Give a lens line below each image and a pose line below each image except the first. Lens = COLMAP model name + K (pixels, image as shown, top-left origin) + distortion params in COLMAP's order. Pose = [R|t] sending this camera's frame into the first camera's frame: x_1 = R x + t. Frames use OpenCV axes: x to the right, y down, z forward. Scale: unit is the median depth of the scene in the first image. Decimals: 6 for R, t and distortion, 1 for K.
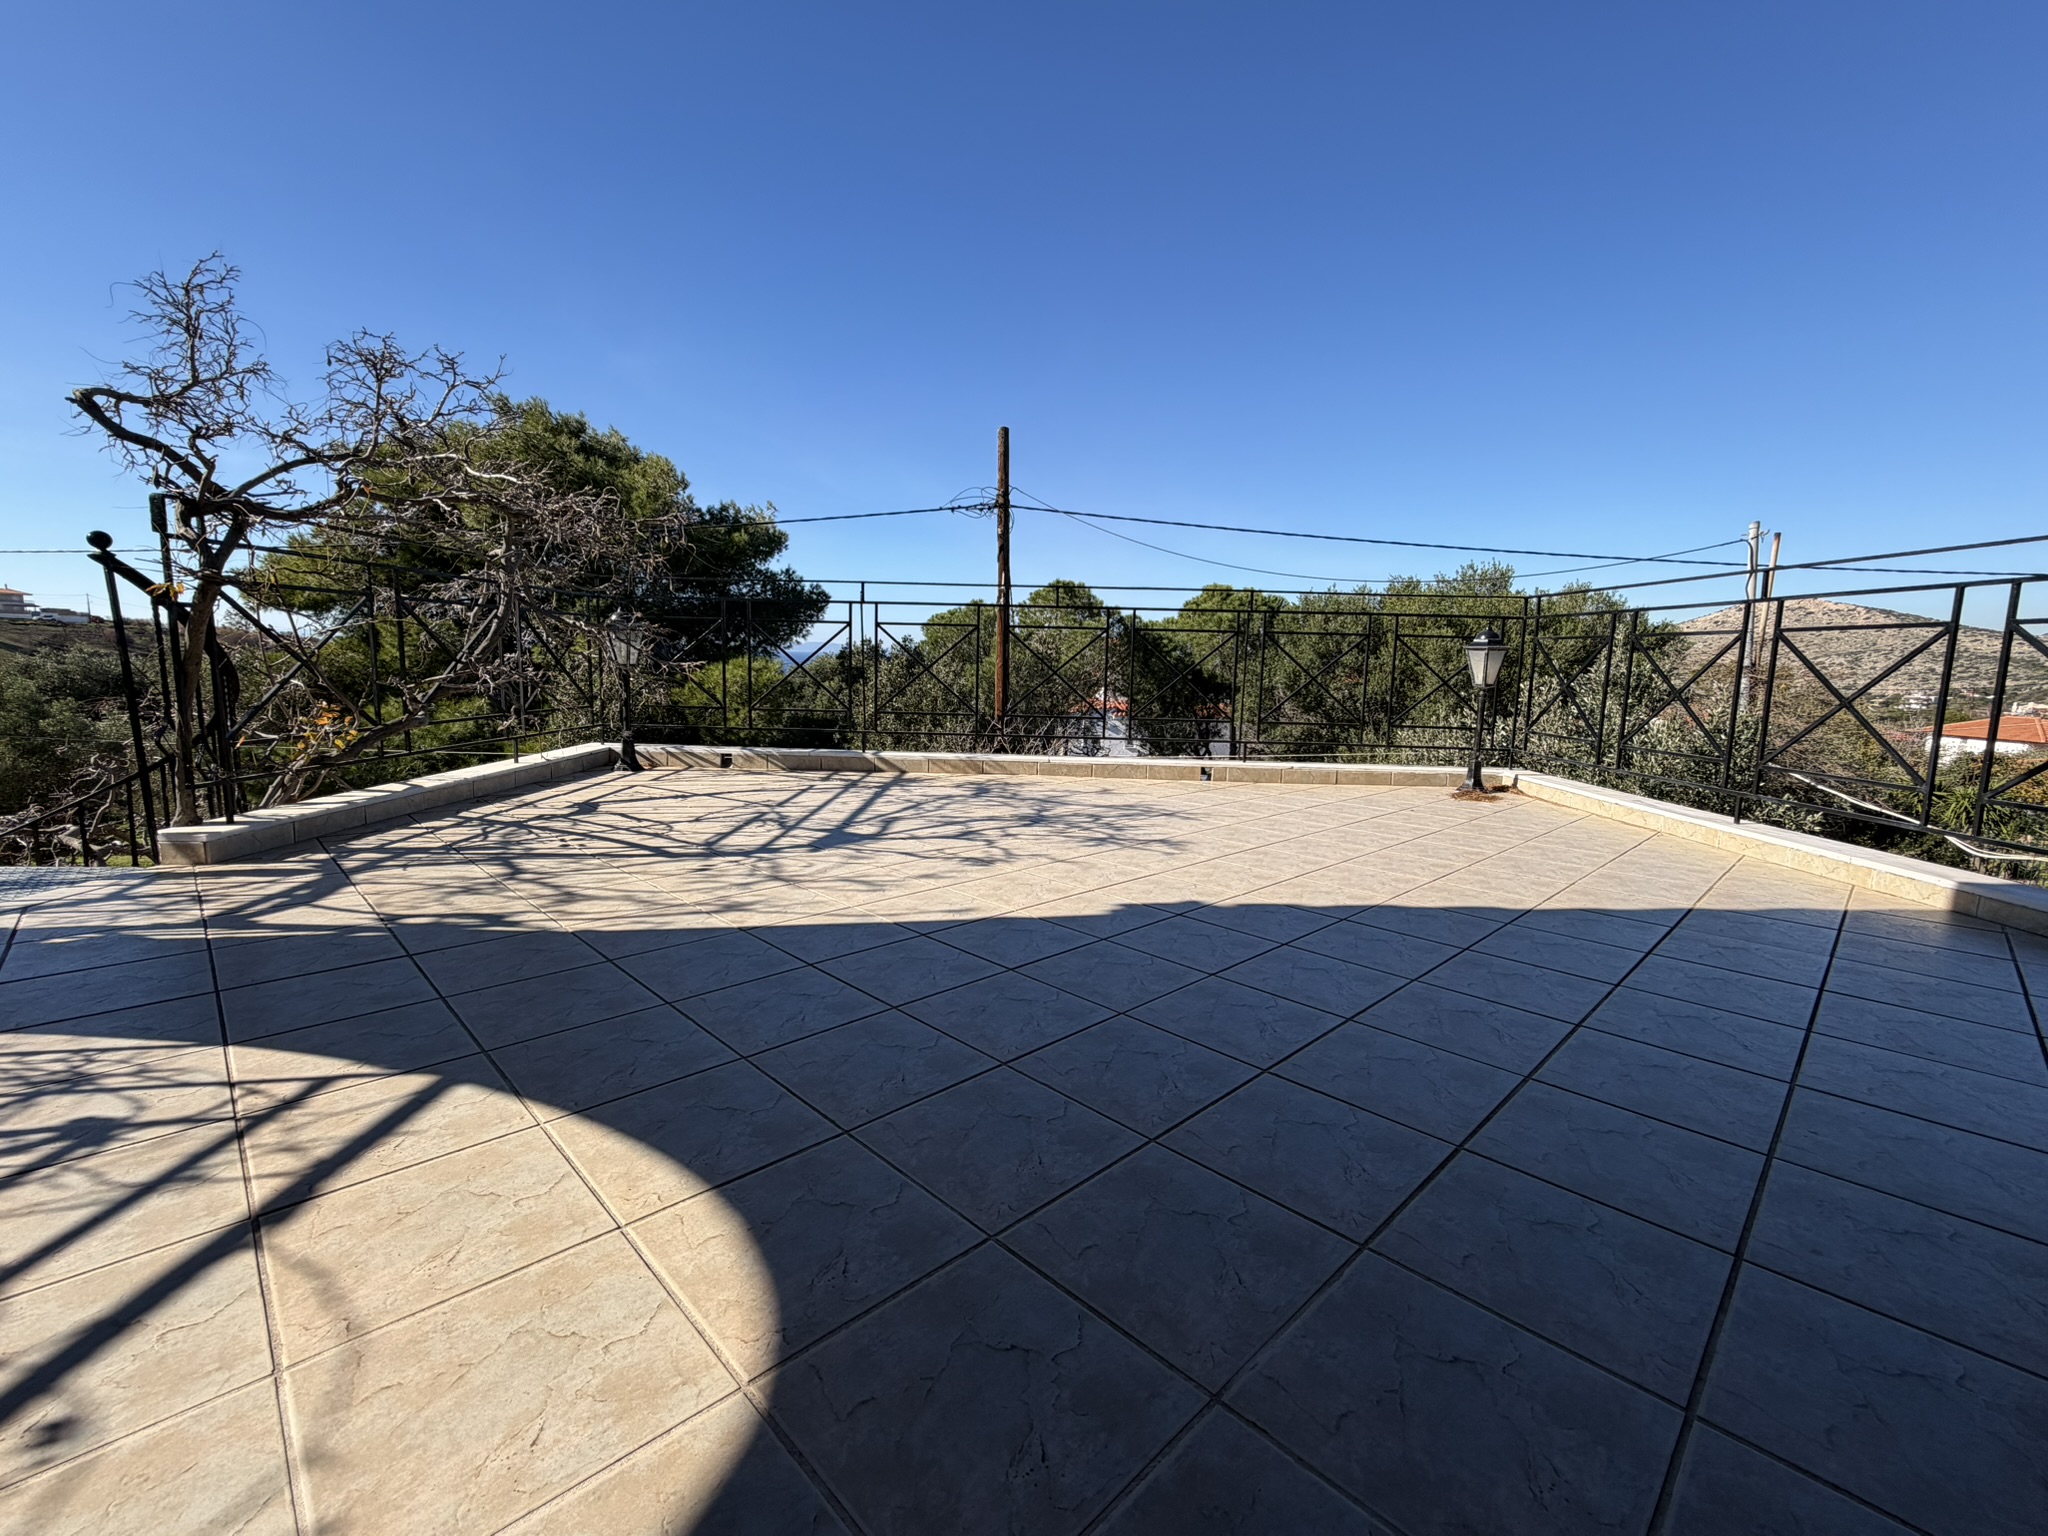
lens RADIAL K [[881.3, 0, 1030.1], [0, 881.3, 776.7], [0, 0, 1]] dist [0.001088, 0.001327]
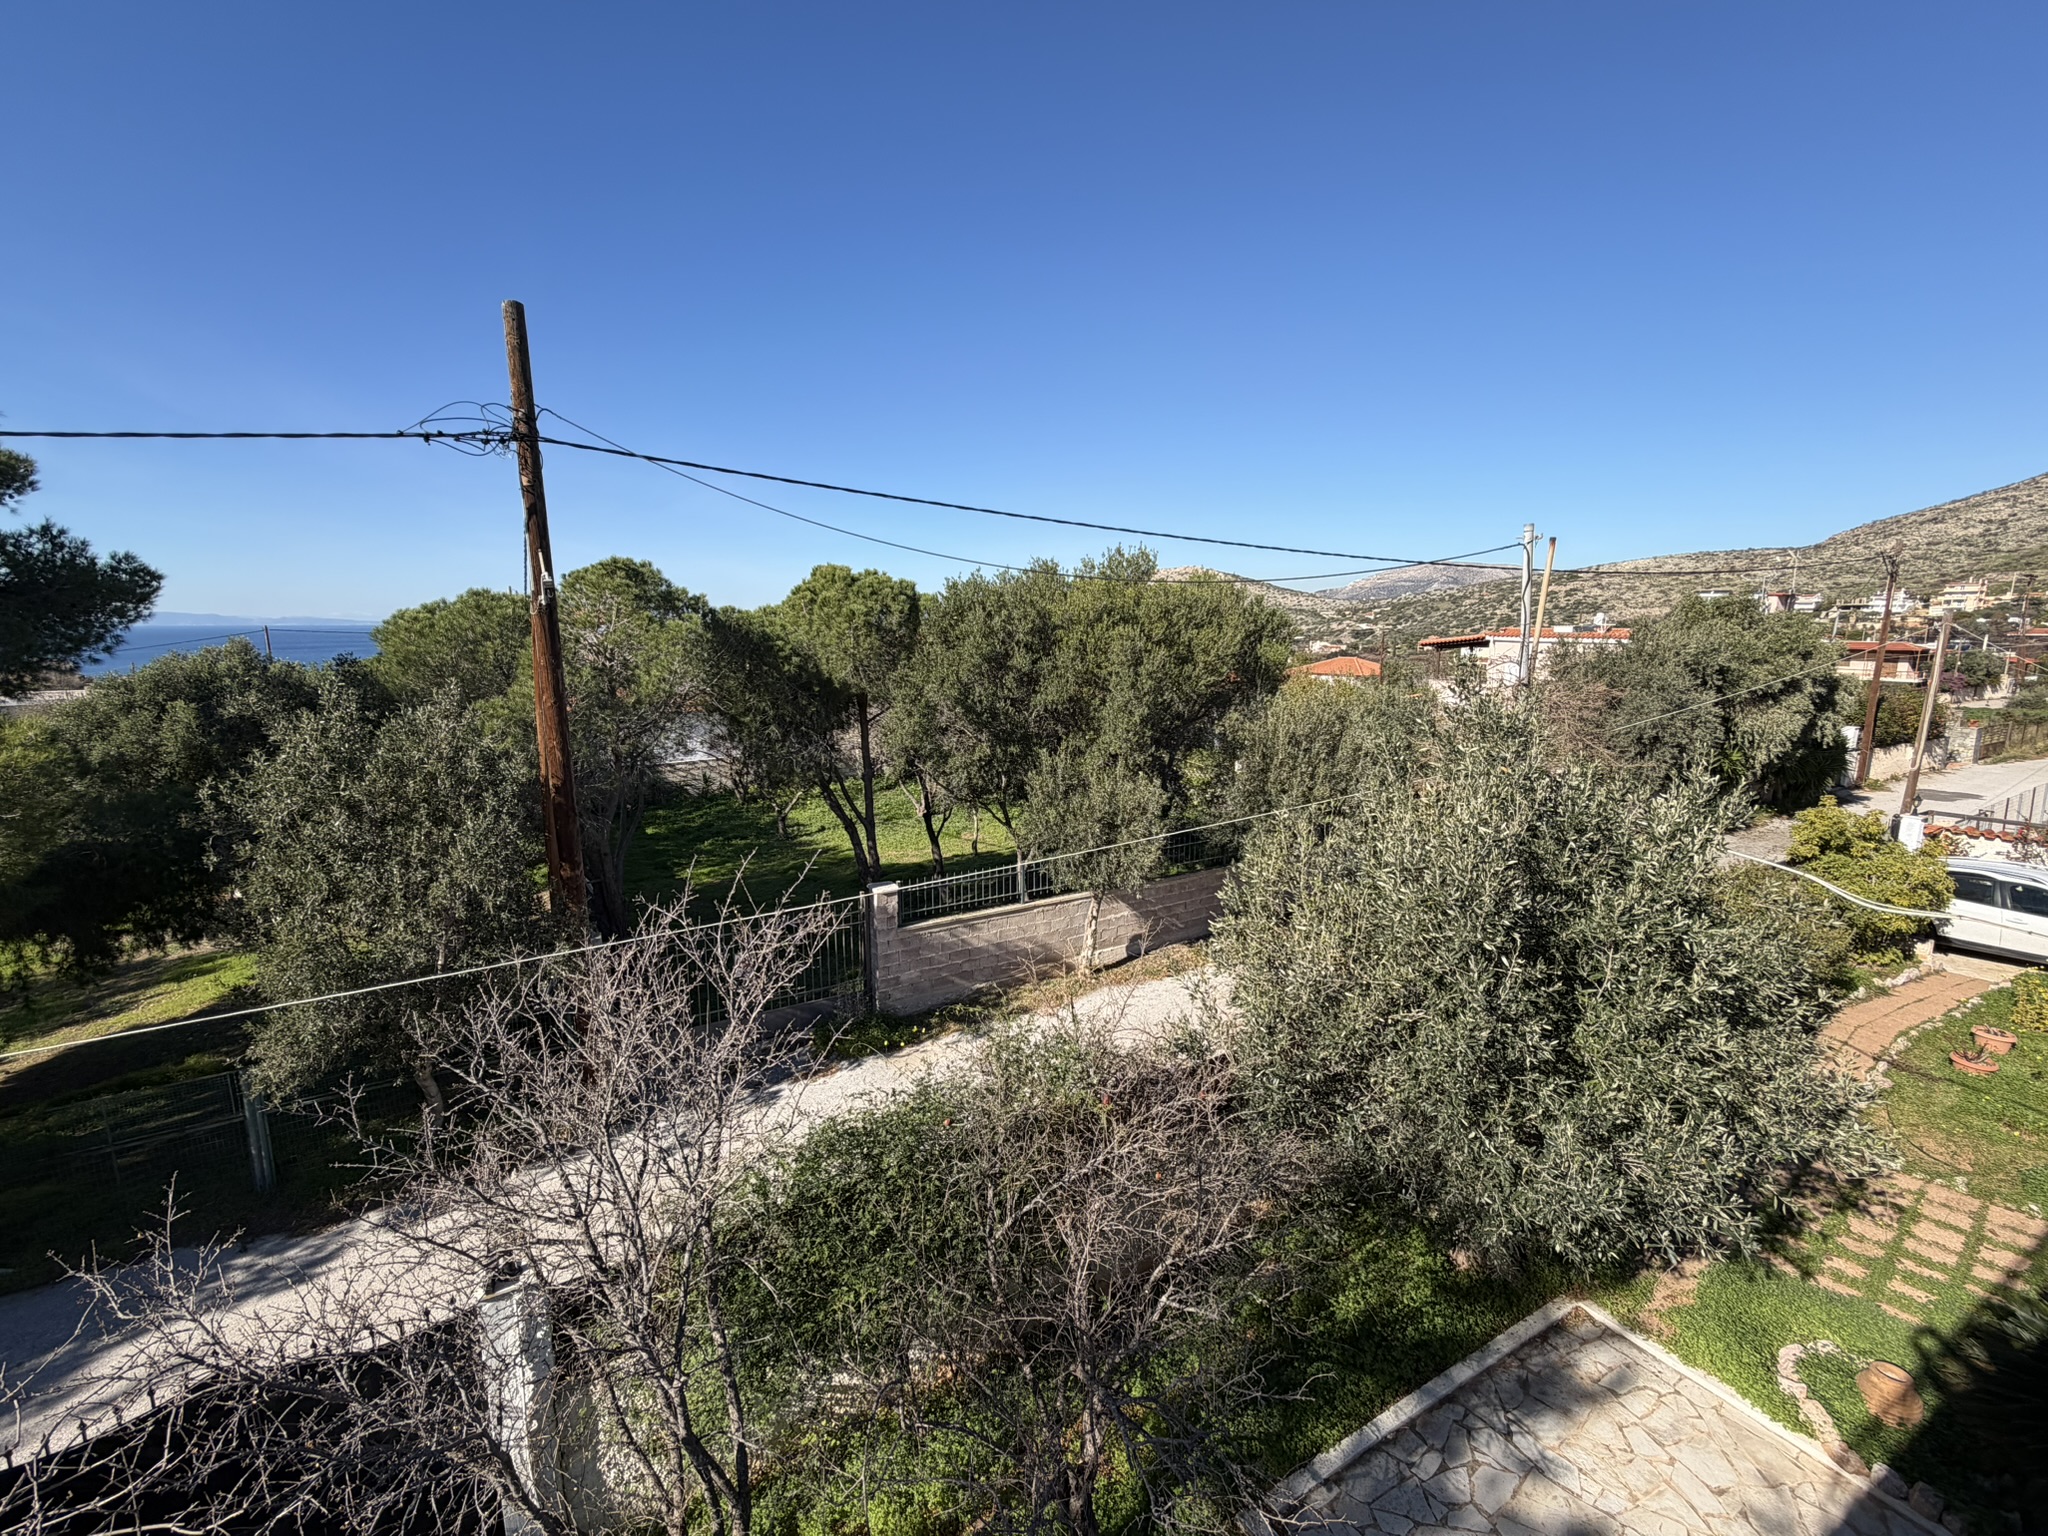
lens RADIAL K [[881.3, 0, 1018.0], [0, 881.3, 762.0], [0, 0, 1]] dist [0.001088, 0.001327]
pose [[0.862673, -0.100149, 0.495748, -0.052213], [0.086619, 0.994972, 0.050270, -0.076796], [-0.498290, -0.000426, 0.867010, 0.268810]]
